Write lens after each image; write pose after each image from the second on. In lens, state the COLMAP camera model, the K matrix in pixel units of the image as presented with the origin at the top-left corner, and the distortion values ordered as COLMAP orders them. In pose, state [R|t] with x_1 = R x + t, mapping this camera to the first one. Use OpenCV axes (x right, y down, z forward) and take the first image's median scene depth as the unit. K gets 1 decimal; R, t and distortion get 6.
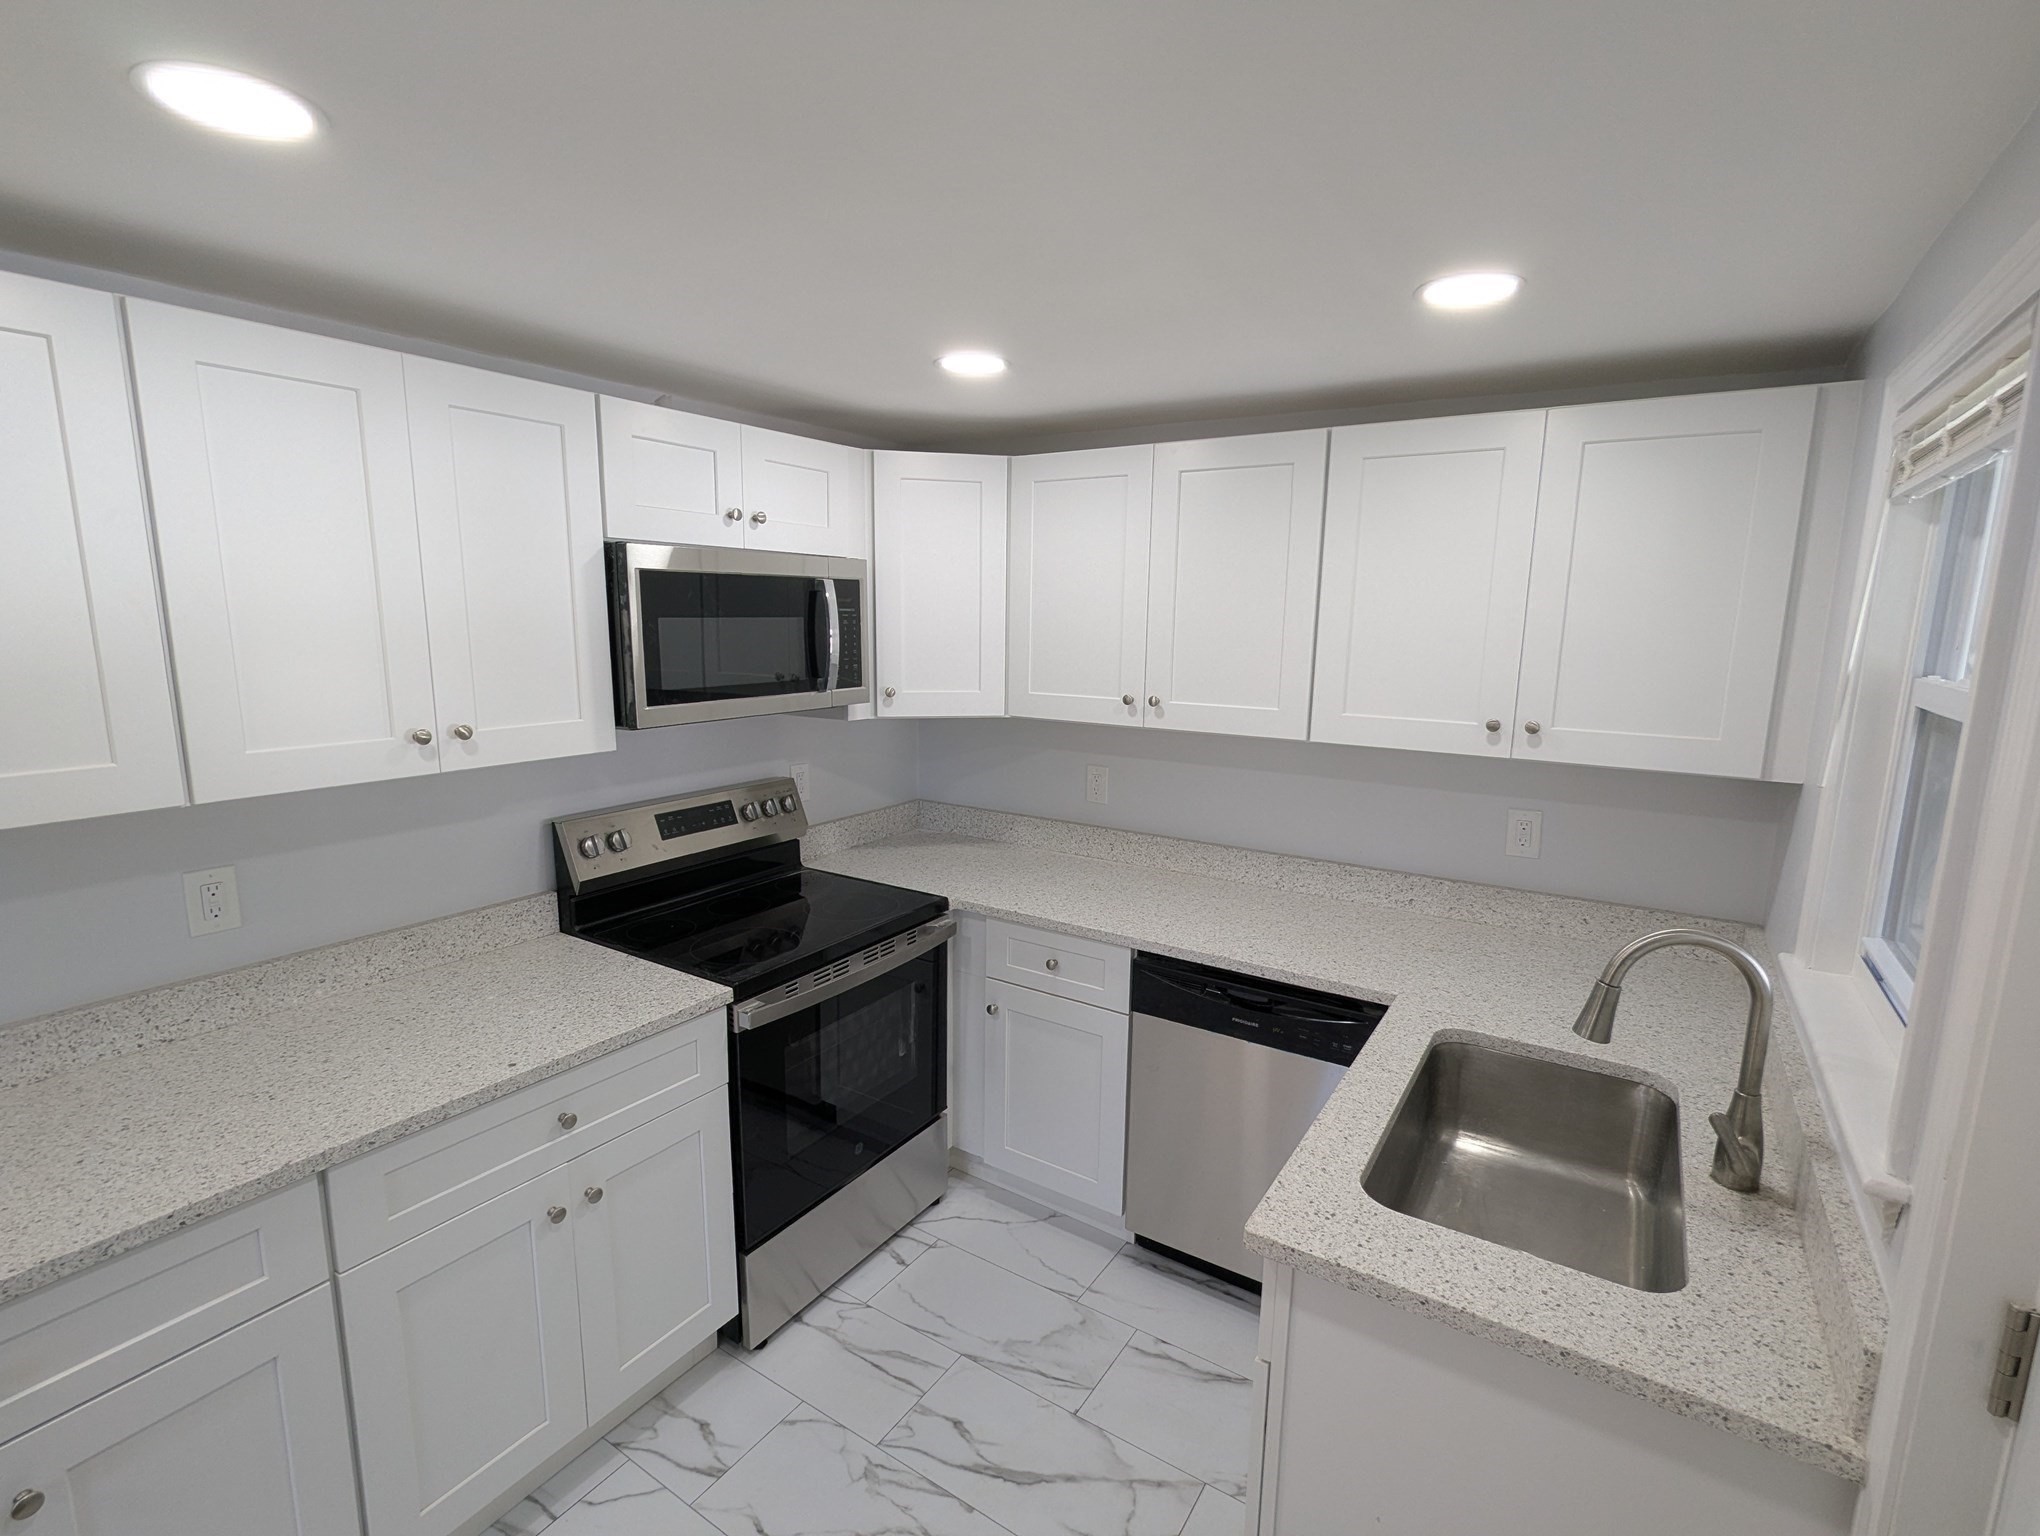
lens RADIAL K [[966.1, 0, 1016.7], [0, 966.1, 776.7], [0, 0, 1]] dist [-0.000514, 0.005539]
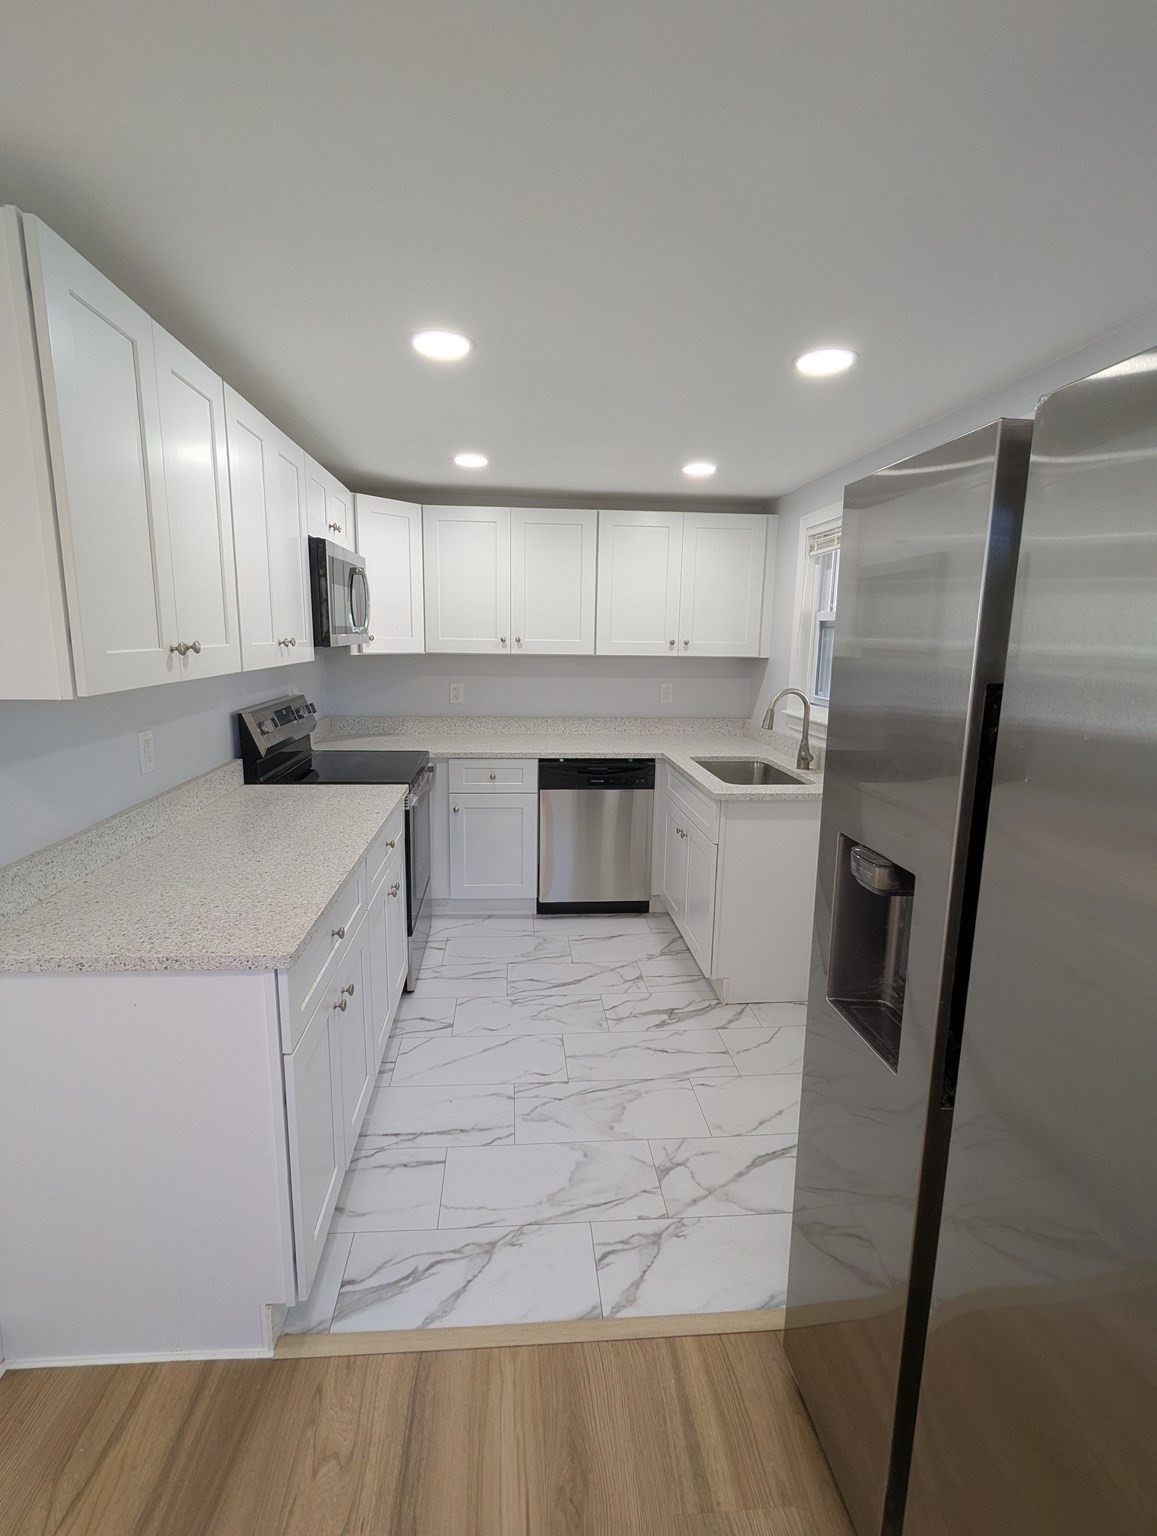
lens RADIAL K [[733.0, 0, 565.9], [0, 733.0, 763.8], [0, 0, 1]] dist [-0.002780, -0.000433]
pose [[0.791632, -0.108852, 0.601224, -0.784569], [0.100532, 0.993797, 0.047558, 0.124433], [-0.602671, 0.022793, 0.797664, -0.268594]]
